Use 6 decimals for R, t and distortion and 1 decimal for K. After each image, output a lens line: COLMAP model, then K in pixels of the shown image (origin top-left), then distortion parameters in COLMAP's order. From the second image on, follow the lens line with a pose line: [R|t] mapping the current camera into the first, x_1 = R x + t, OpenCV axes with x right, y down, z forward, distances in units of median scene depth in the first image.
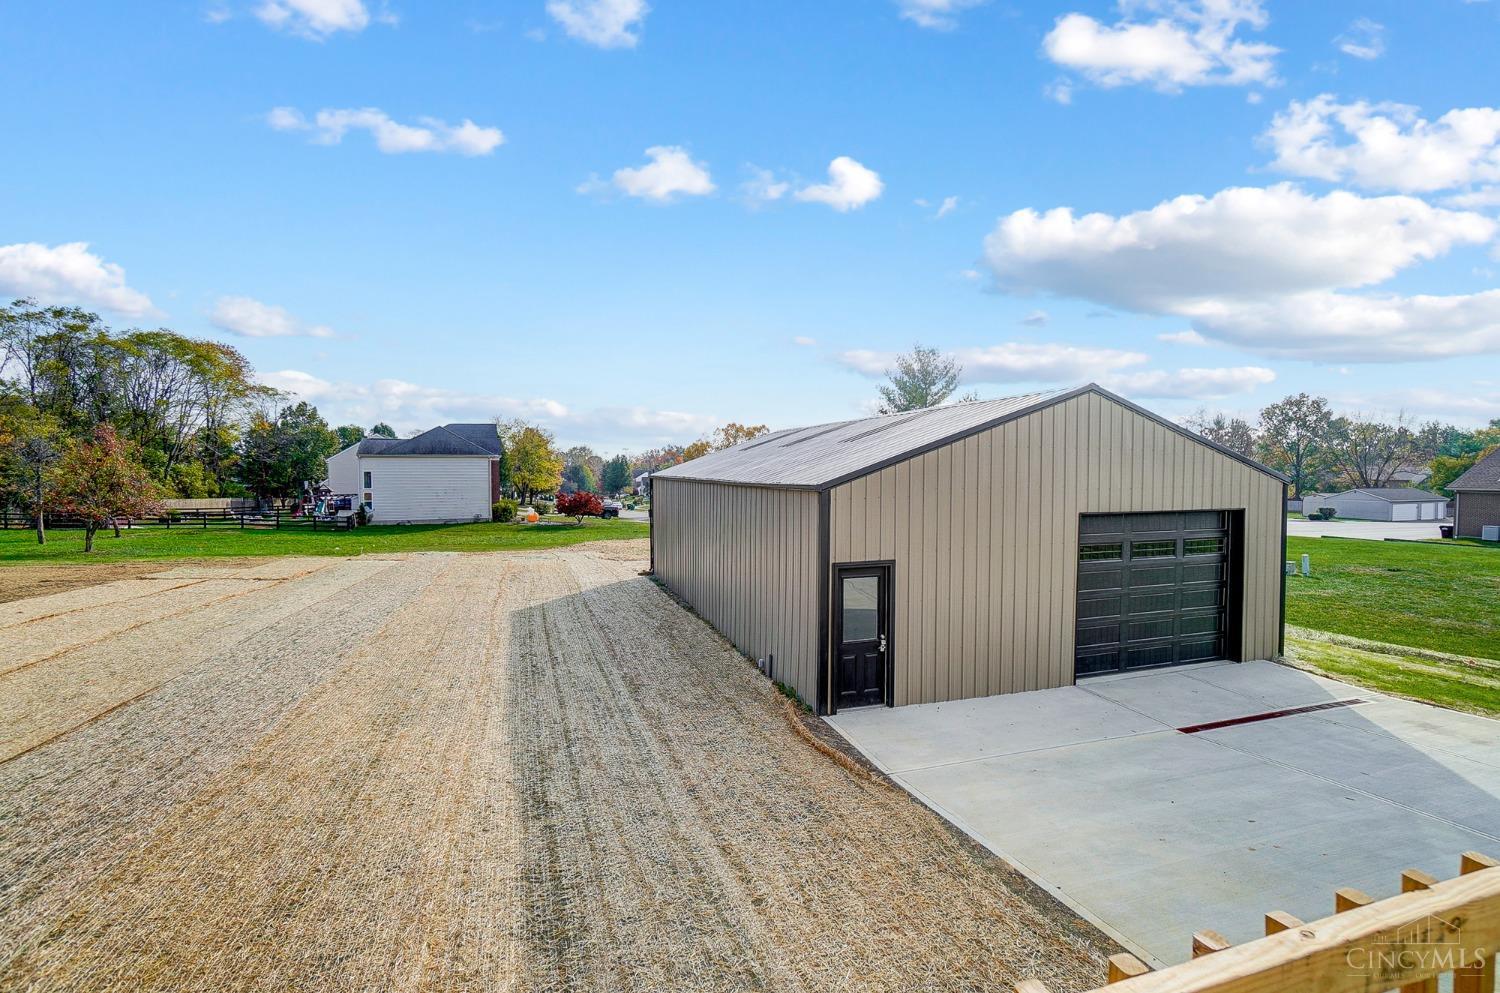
lens RADIAL K [[677.3, 0, 750.0], [0, 677.3, 496.5], [0, 0, 1]] dist [-0.066772, 0.023593]
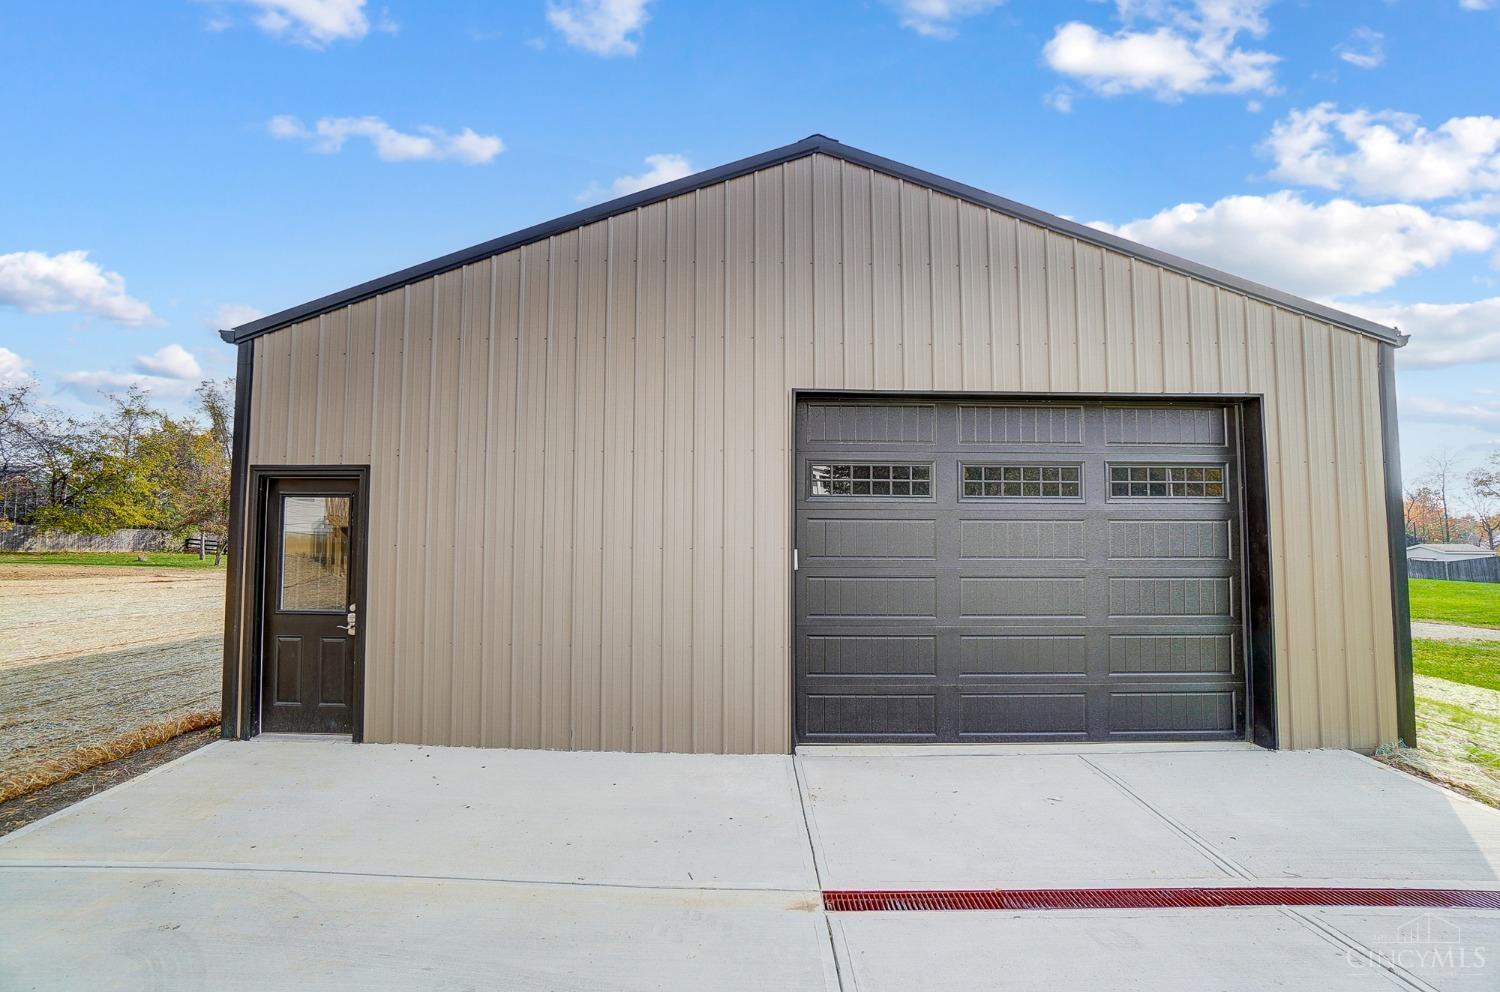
lens RADIAL K [[679.3, 0, 756.0], [0, 679.3, 500.6], [0, 0, 1]] dist [-0.056841, 0.017549]
pose [[0.955492, -0.001384, -0.295013, 0.578709], [-0.019751, 0.997445, -0.068648, 0.131795], [0.294354, 0.071420, 0.953024, 0.497734]]
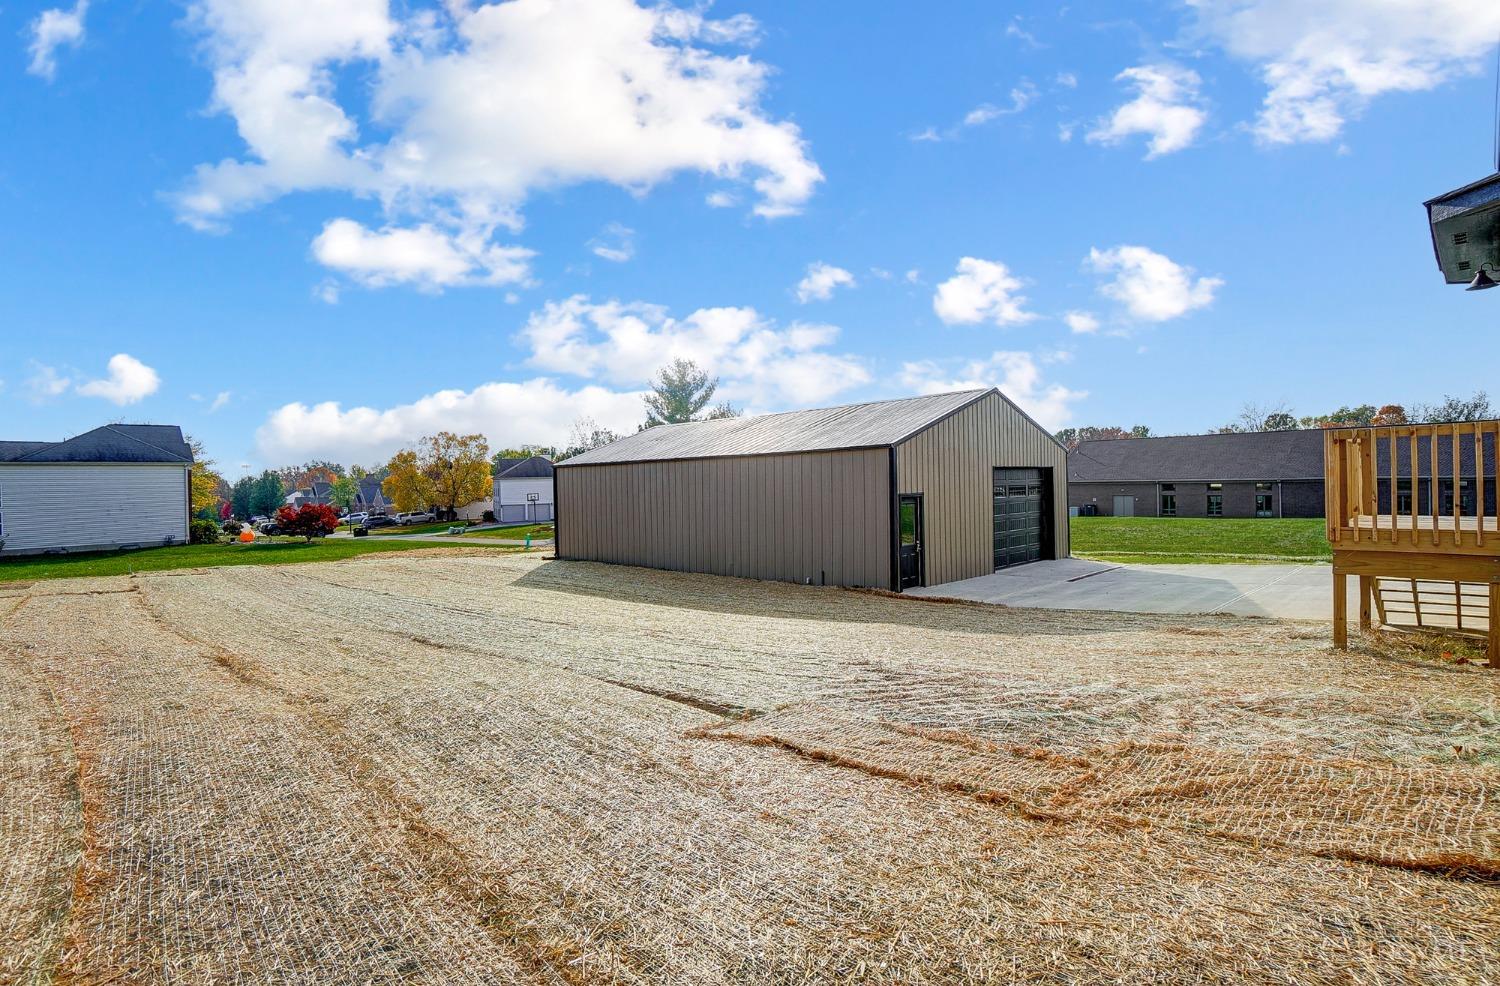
lens RADIAL K [[708.3, 0, 740.0], [0, 708.3, 487.5], [0, 0, 1]] dist [-0.066065, 0.024194]
pose [[0.897999, -0.021826, 0.439456, -0.776973], [0.038273, 0.998858, -0.028600, 0.096753], [-0.438330, 0.042502, 0.897809, -0.258090]]
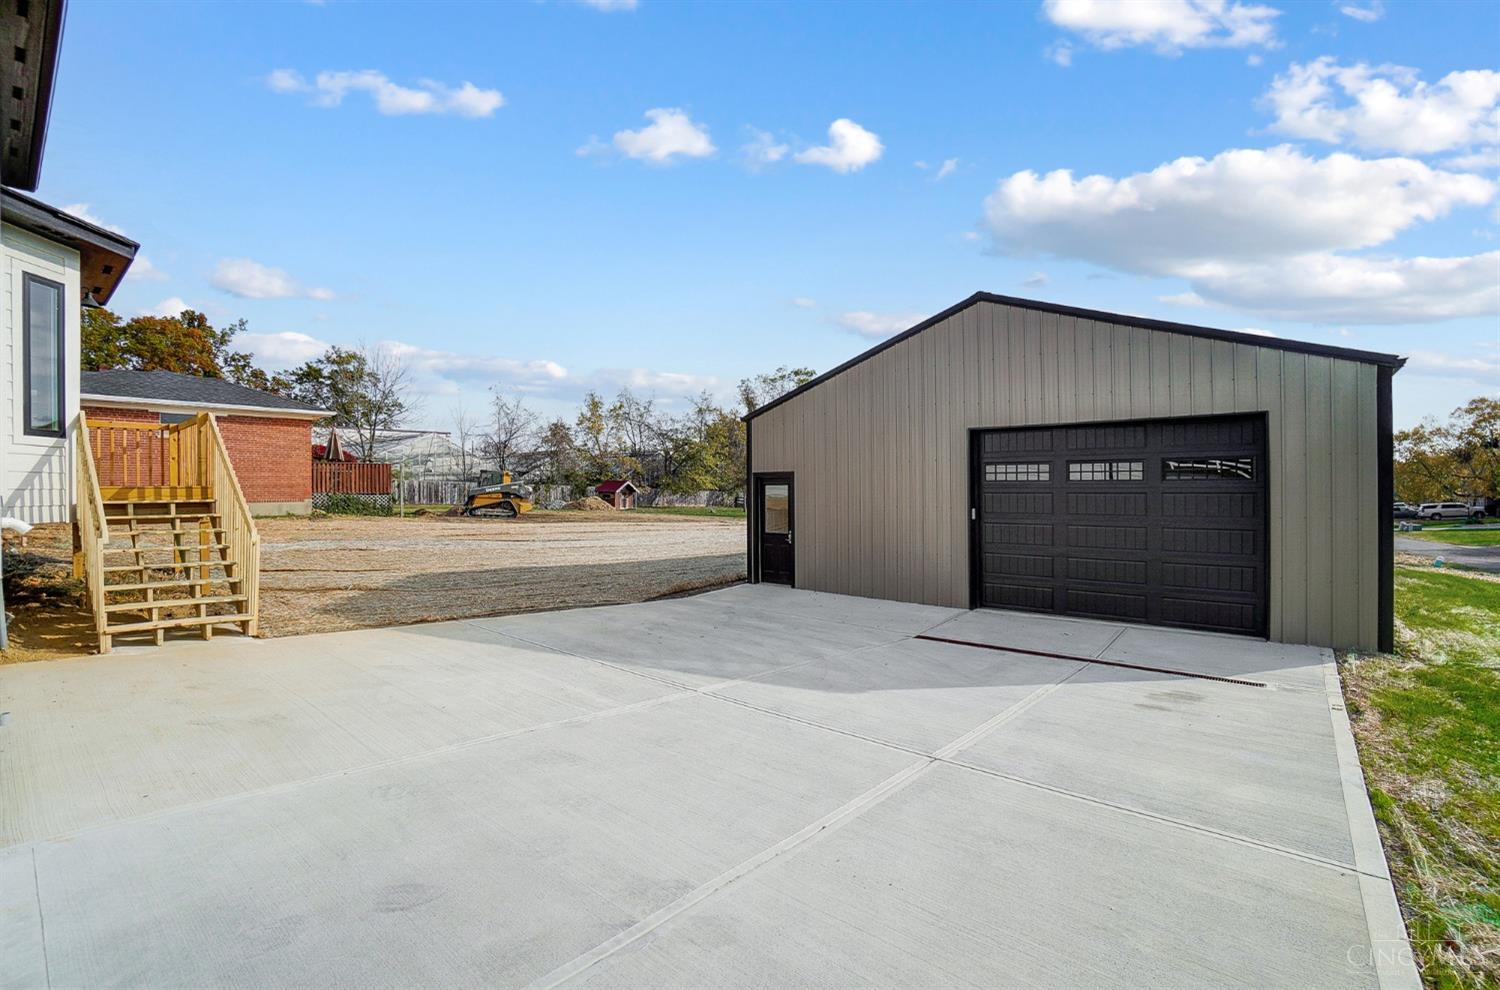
lens RADIAL K [[708.3, 0, 740.0], [0, 708.3, 489.5], [0, 0, 1]] dist [-0.066065, 0.024194]
pose [[0.533975, 0.007715, -0.845465, 1.134237], [-0.020453, 0.999784, -0.003794, 0.115664], [0.845253, 0.019318, 0.534017, 0.156195]]
